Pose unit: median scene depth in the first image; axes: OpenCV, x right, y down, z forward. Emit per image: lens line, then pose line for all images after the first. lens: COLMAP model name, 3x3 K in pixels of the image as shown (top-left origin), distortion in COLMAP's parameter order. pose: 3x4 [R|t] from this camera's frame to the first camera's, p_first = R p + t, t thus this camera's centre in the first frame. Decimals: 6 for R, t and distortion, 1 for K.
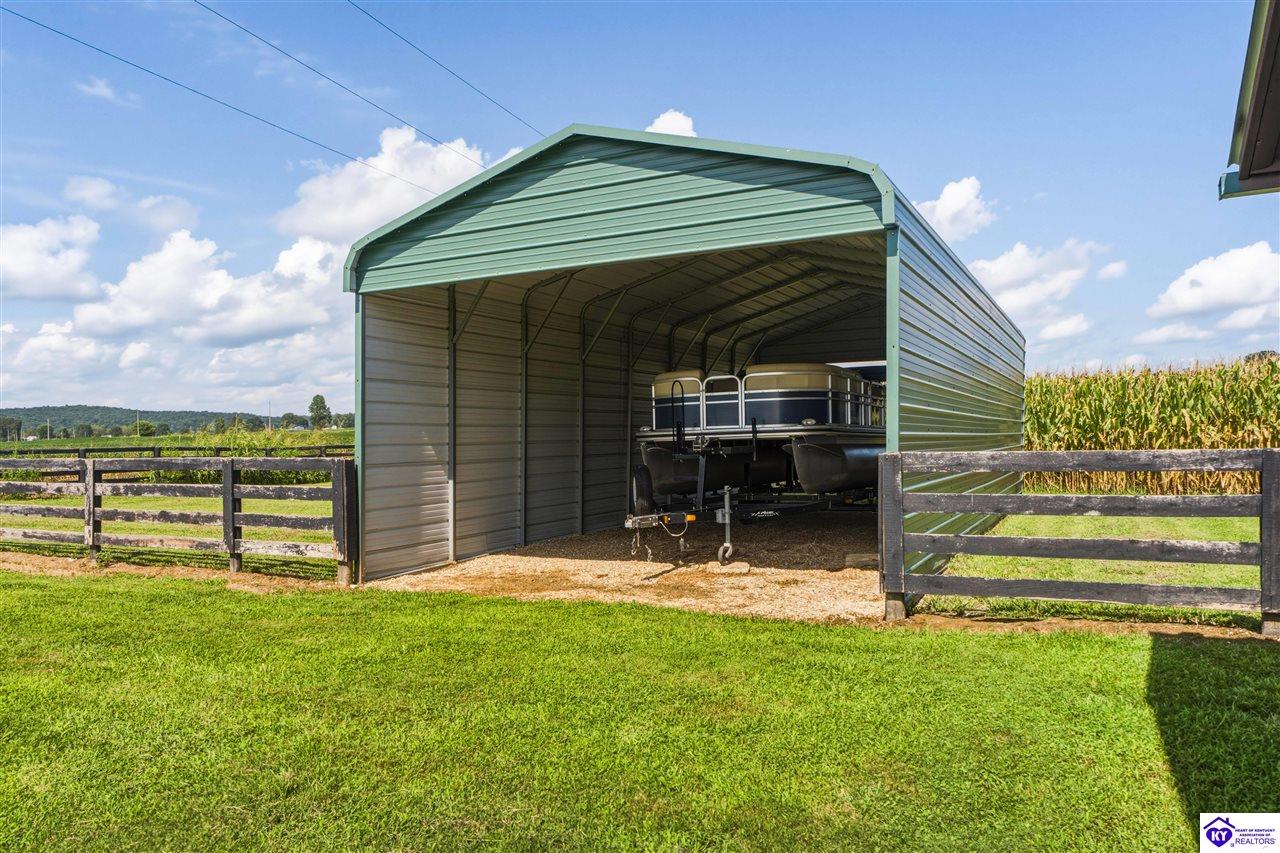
lens RADIAL K [[893.1, 0, 640.6], [0, 893.1, 431.7], [0, 0, 1]] dist [0.004330, 0.000109]
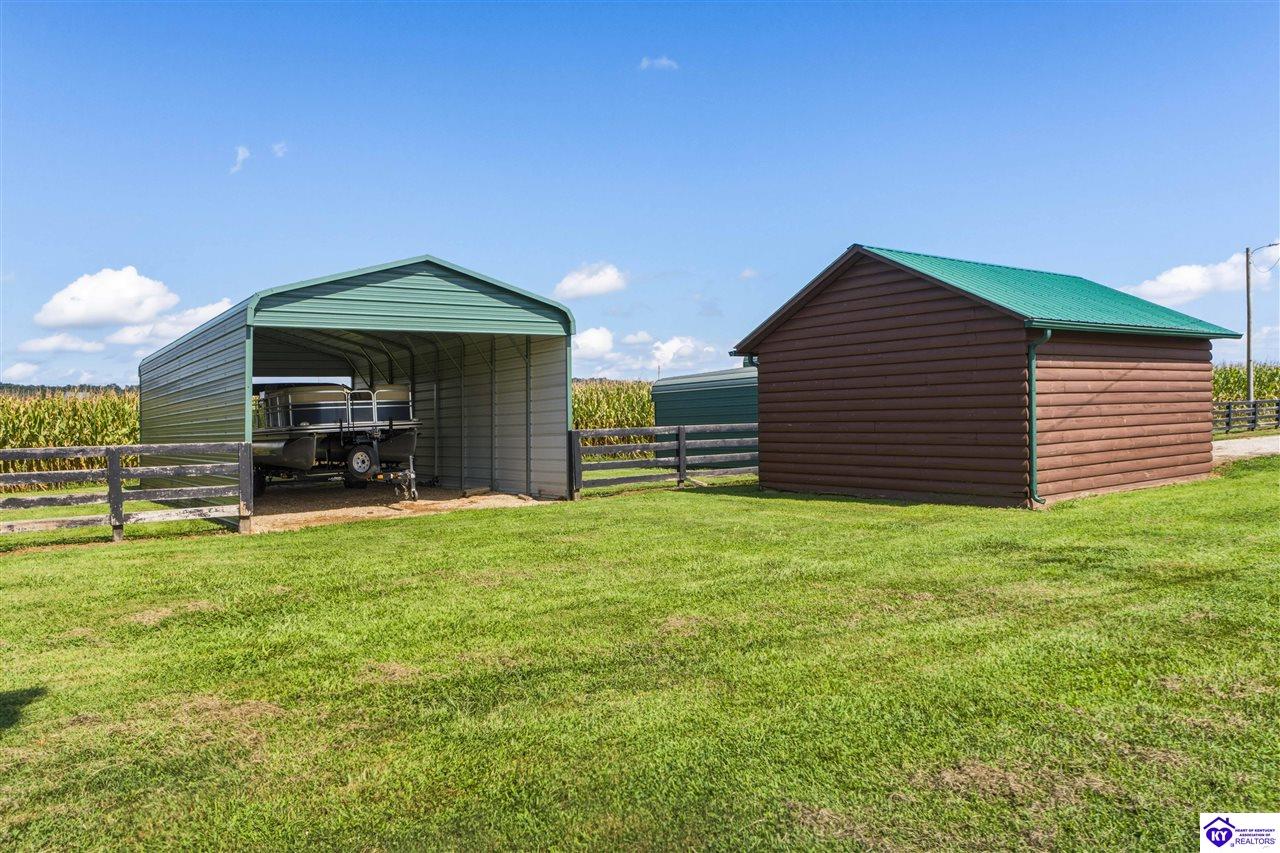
lens RADIAL K [[893.1, 0, 641.6], [0, 893.1, 425.3], [0, 0, 1]] dist [0.004330, 0.000109]
pose [[0.448887, 0.001705, 0.893587, -1.135466], [0.016628, 0.999809, -0.010260, 0.024440], [-0.893434, 0.019464, 0.448773, -0.153929]]
